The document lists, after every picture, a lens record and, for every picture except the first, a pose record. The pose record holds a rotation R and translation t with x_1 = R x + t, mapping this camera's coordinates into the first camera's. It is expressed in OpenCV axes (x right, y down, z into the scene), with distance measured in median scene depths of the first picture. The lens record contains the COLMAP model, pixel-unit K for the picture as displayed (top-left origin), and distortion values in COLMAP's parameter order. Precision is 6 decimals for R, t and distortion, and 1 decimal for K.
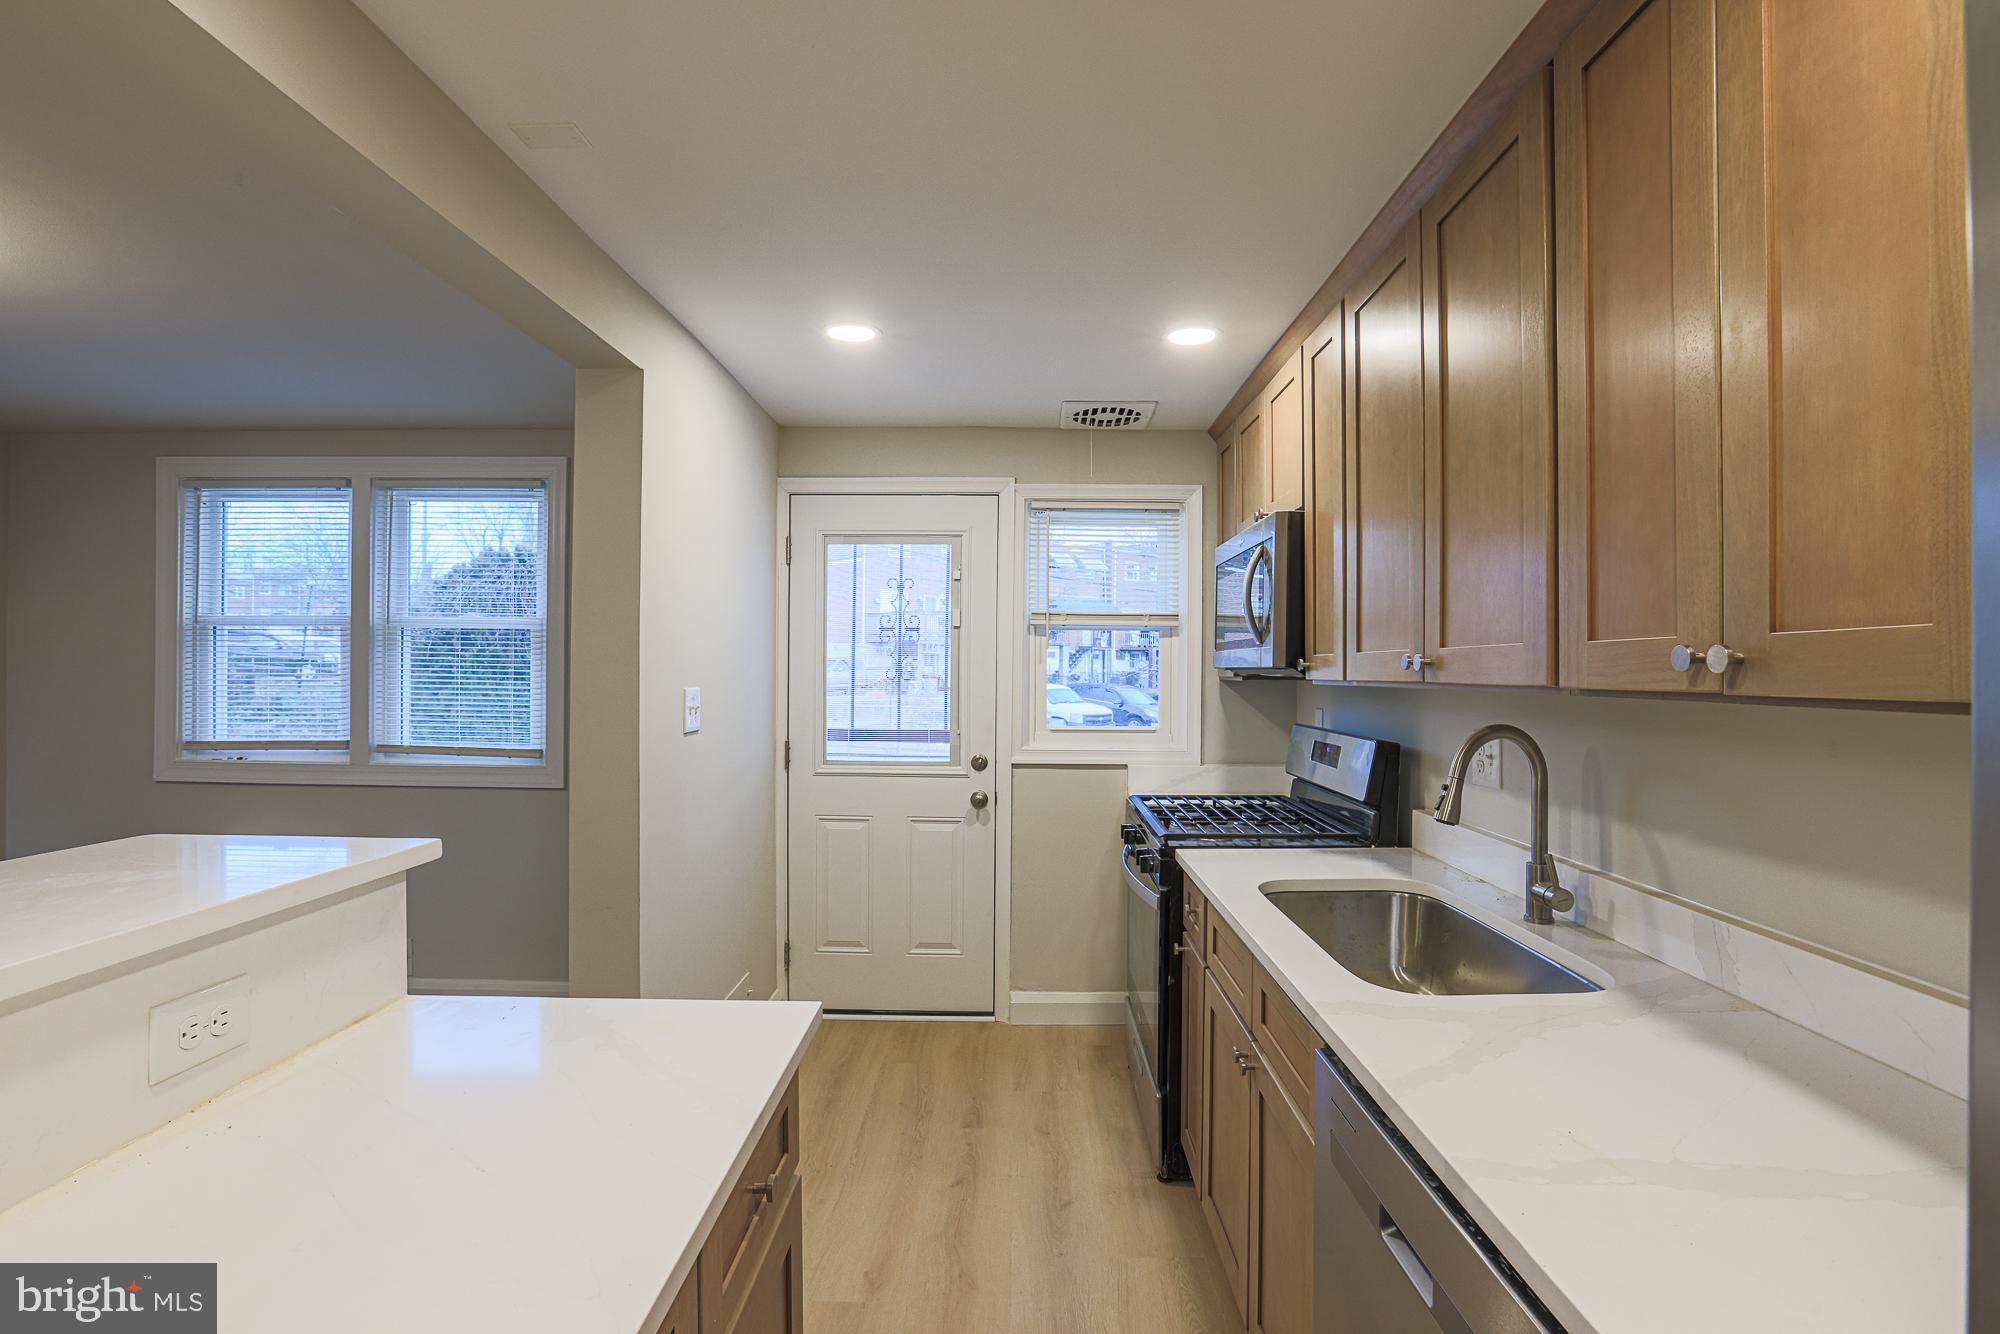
lens RADIAL K [[923.8, 0, 1009.0], [0, 923.8, 671.3], [0, 0, 1]] dist [-0.050276, 0.016764]
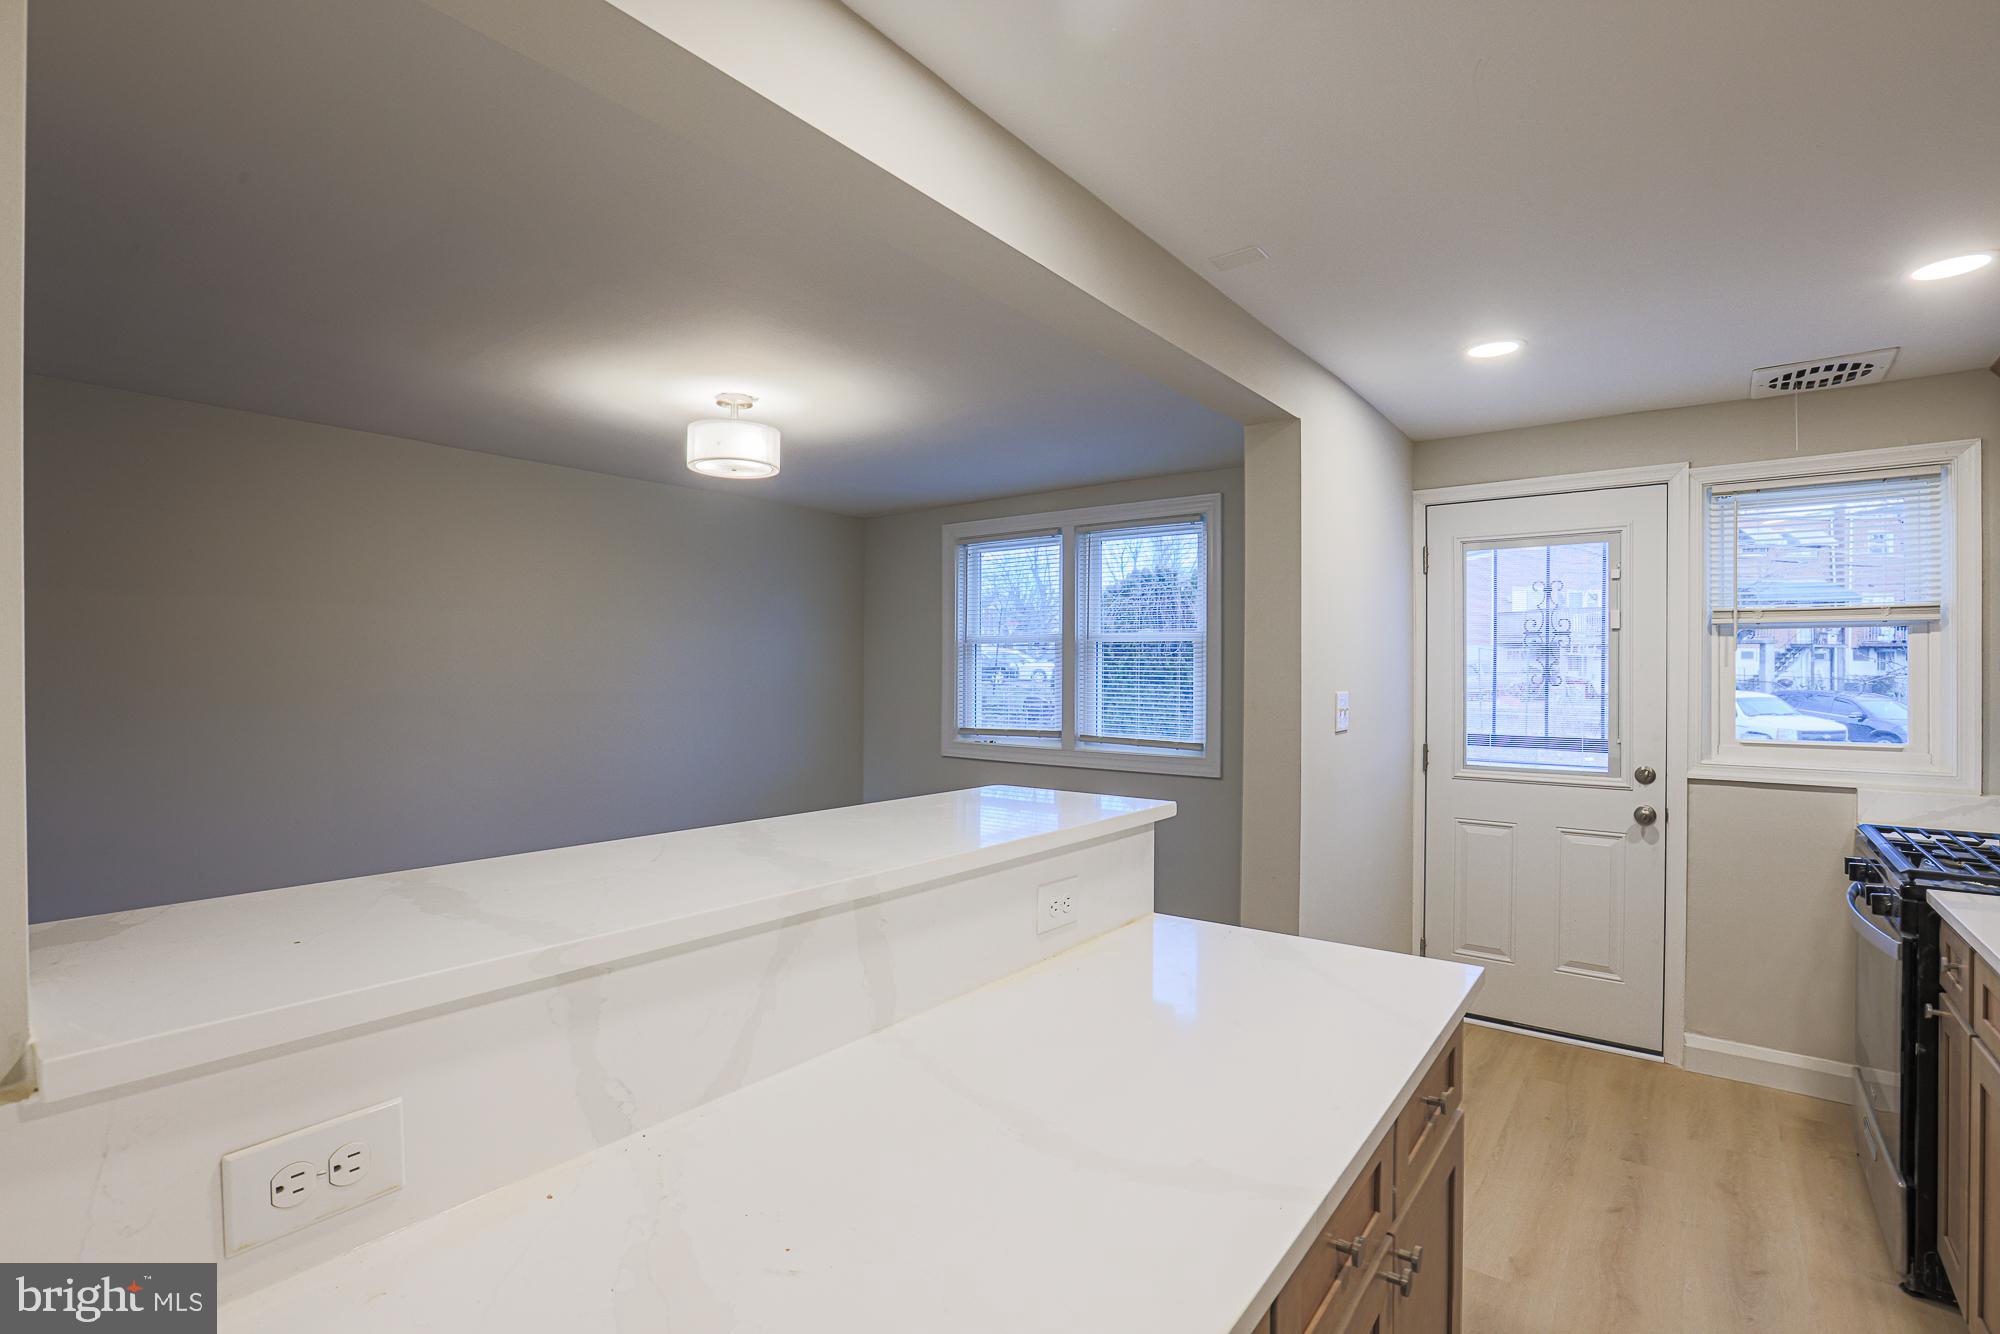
lens RADIAL K [[923.8, 0, 1010.4], [0, 923.8, 670.4], [0, 0, 1]] dist [-0.050276, 0.016764]
pose [[0.801491, -0.005218, -0.597984, 0.000031], [0.001482, 0.999976, -0.006740, -0.000855], [0.598005, 0.004516, 0.801480, -0.100862]]
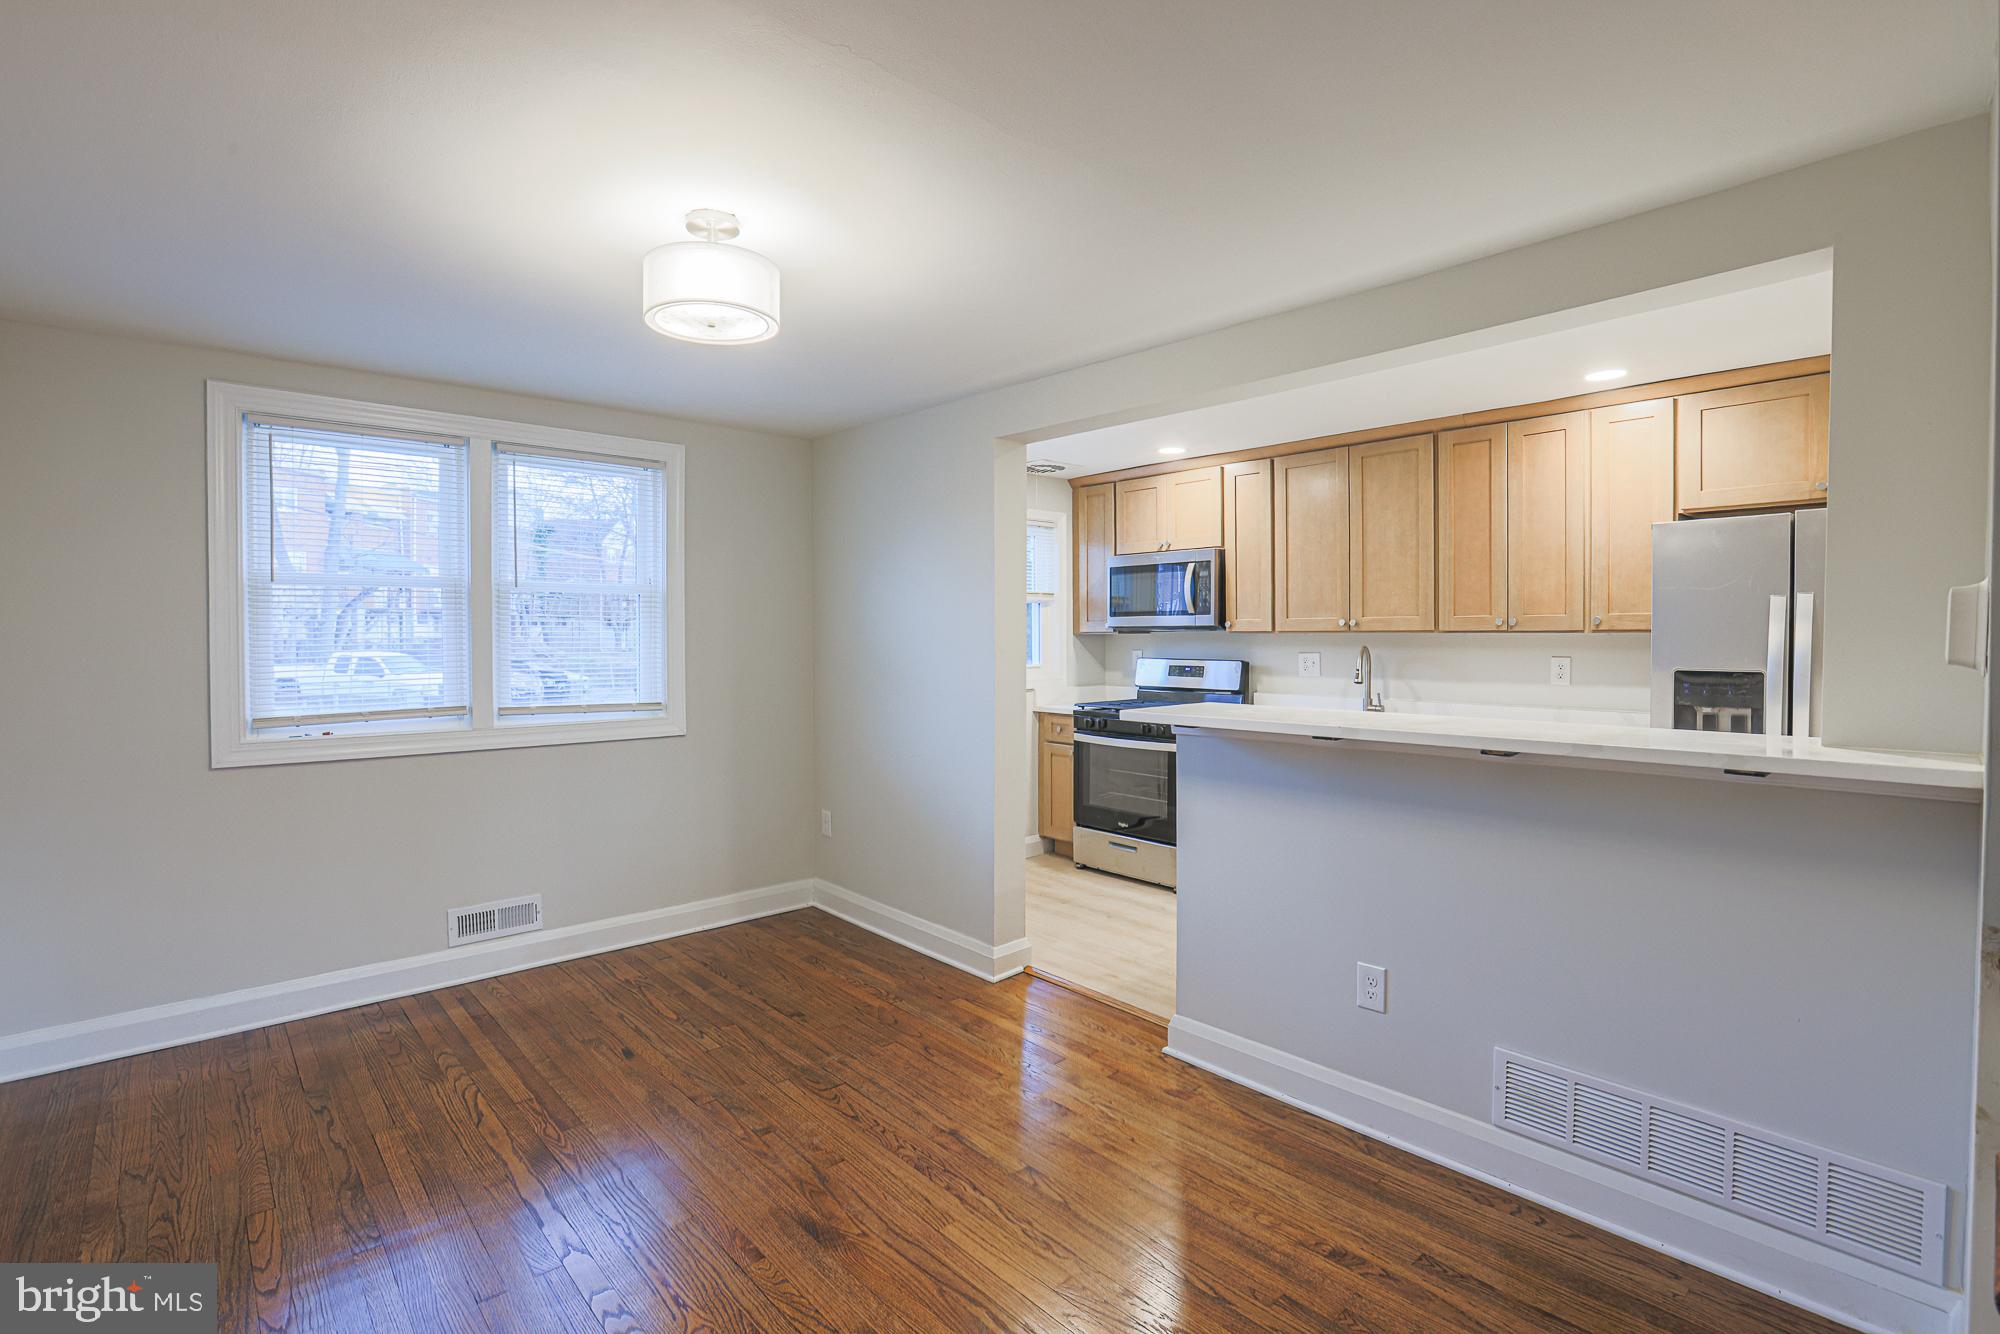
lens RADIAL K [[923.8, 0, 1000.3], [0, 923.8, 657.2], [0, 0, 1]] dist [-0.050276, 0.016764]
pose [[0.736963, -0.027187, 0.675386, -0.978918], [0.010194, 0.999524, 0.029111, 0.001118], [-0.675856, -0.014569, 0.736890, -0.121617]]
